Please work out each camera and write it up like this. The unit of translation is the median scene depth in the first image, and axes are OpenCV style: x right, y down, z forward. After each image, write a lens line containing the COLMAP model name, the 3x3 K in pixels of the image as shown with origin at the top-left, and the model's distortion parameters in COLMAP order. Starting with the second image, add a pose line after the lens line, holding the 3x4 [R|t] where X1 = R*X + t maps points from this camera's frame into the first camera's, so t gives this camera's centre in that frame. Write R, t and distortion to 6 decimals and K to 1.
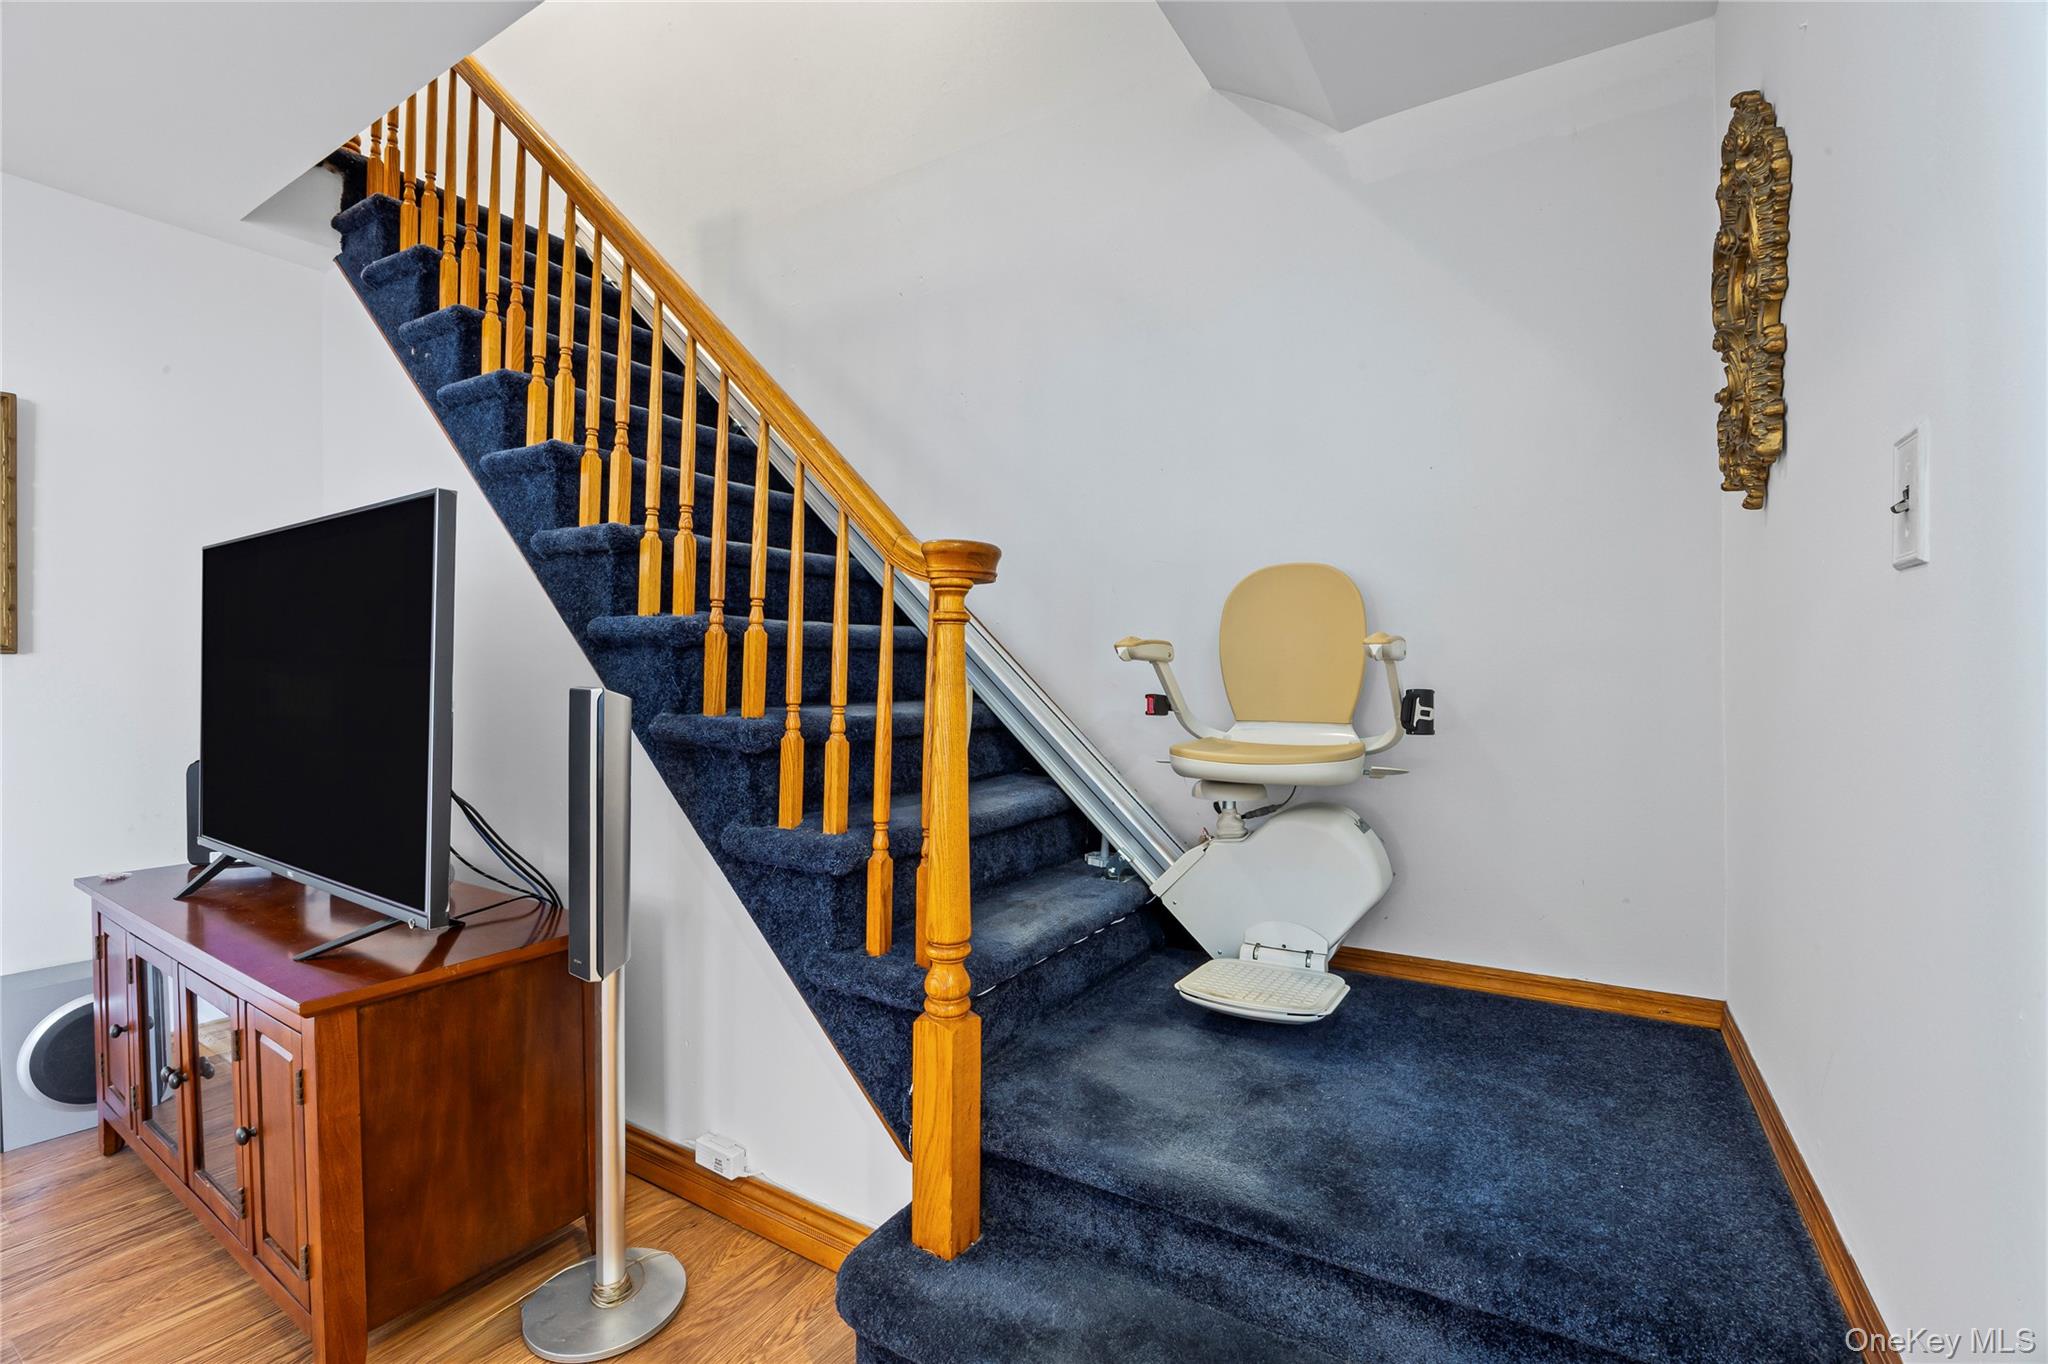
lens RADIAL K [[873.0, 0, 1026.5], [0, 873.0, 677.6], [0, 0, 1]] dist [-0.001790, -0.000021]
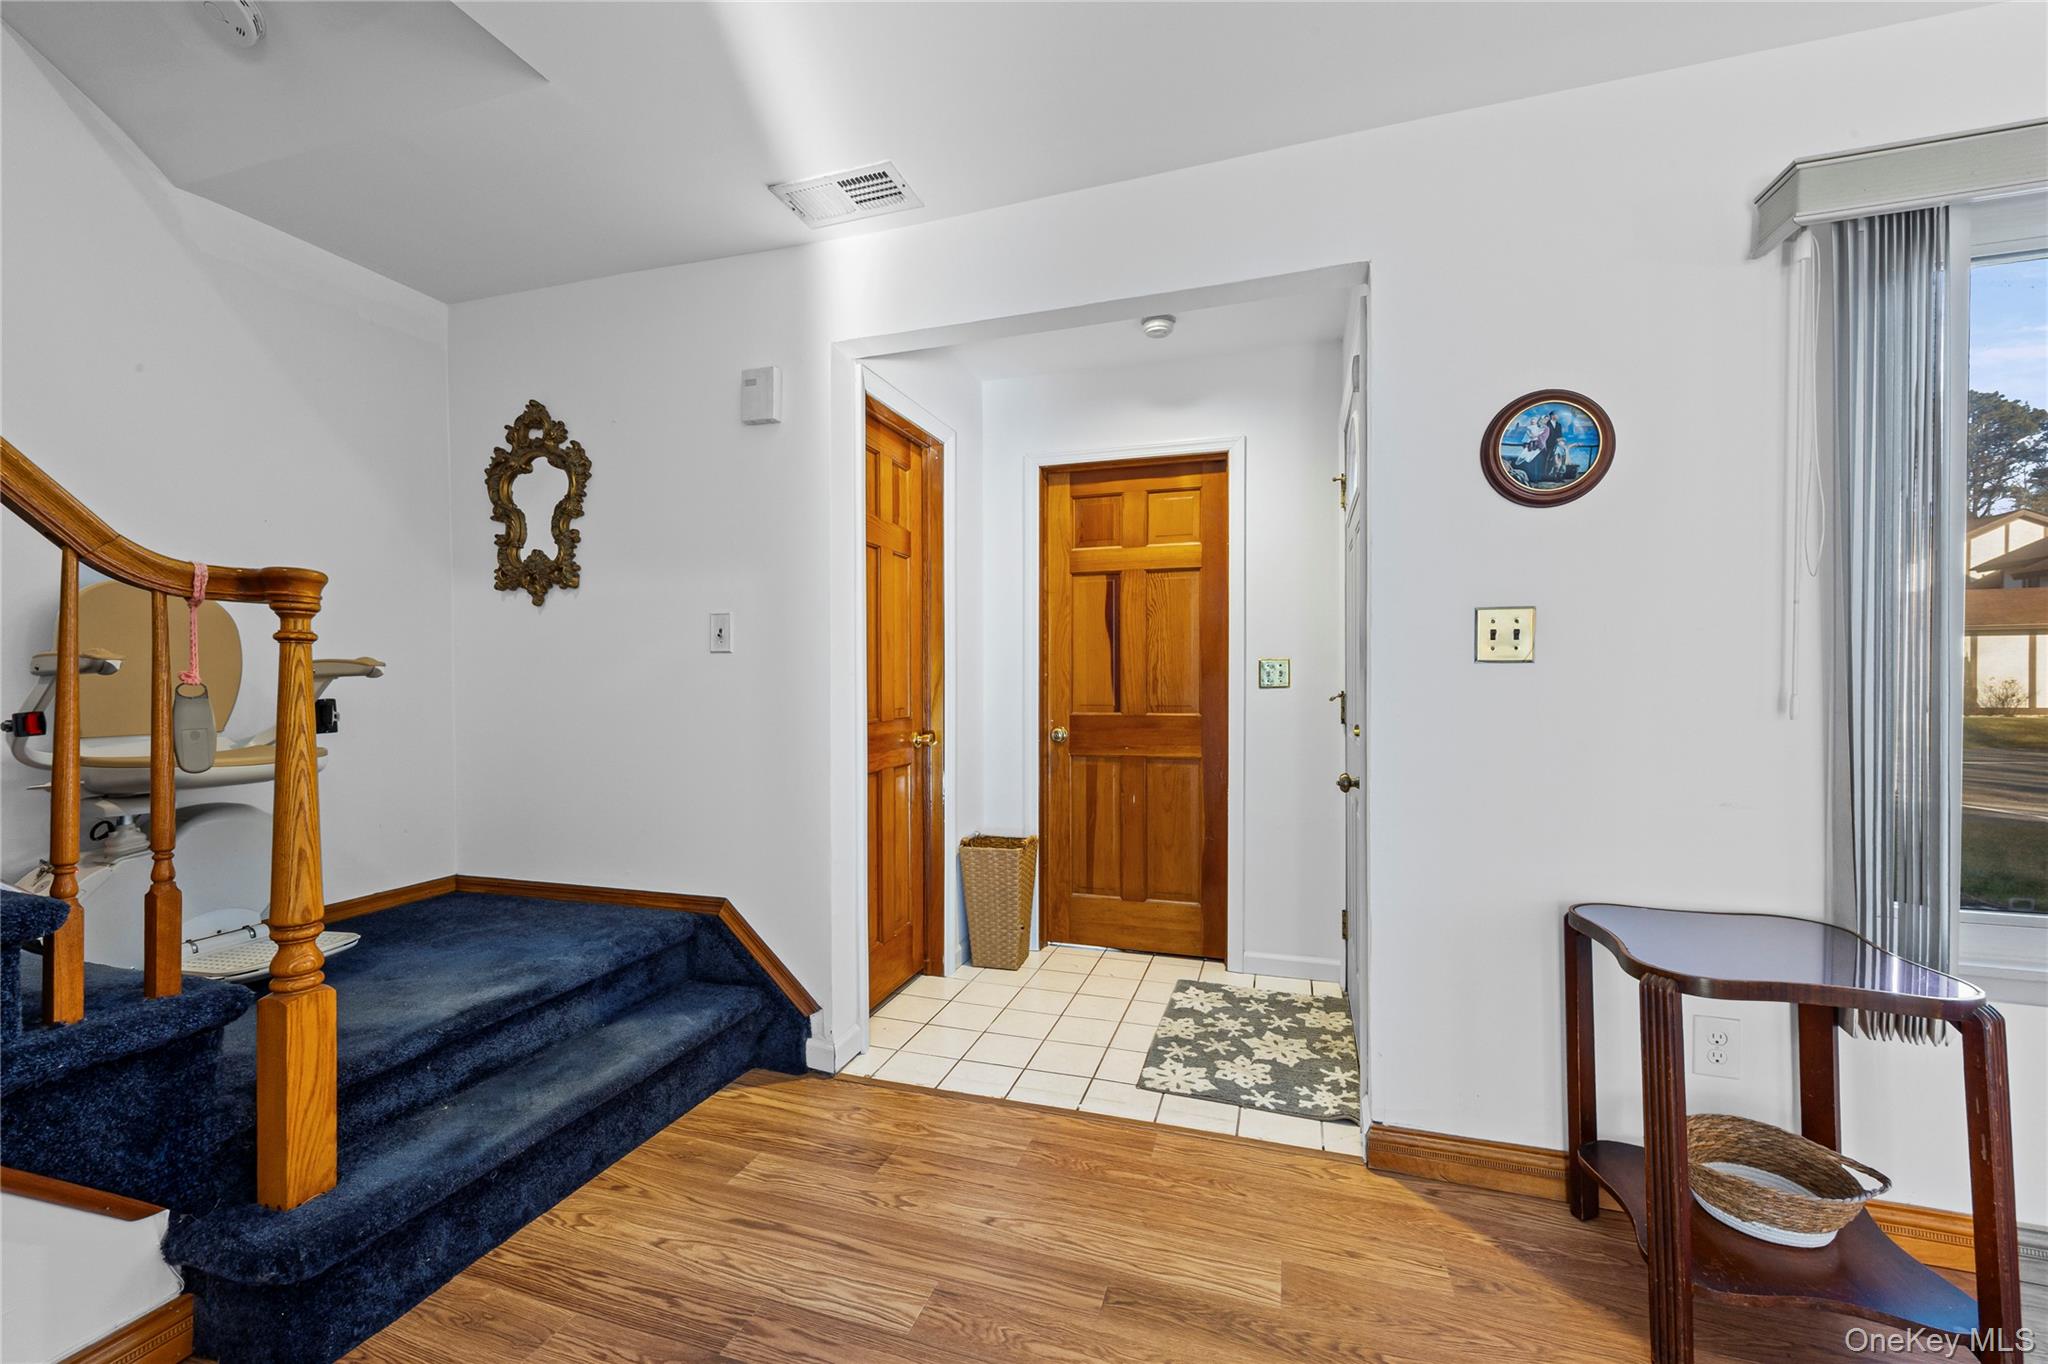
lens RADIAL K [[826.1, 0, 1024.7], [0, 826.1, 685.5], [0, 0, 1]] dist [0.003272, 0.000072]
pose [[-0.234914, 0.001745, 0.972015, -1.253462], [0.010737, 0.999942, 0.000800, 0.003580], [-0.971957, 0.010624, -0.234919, 0.319681]]
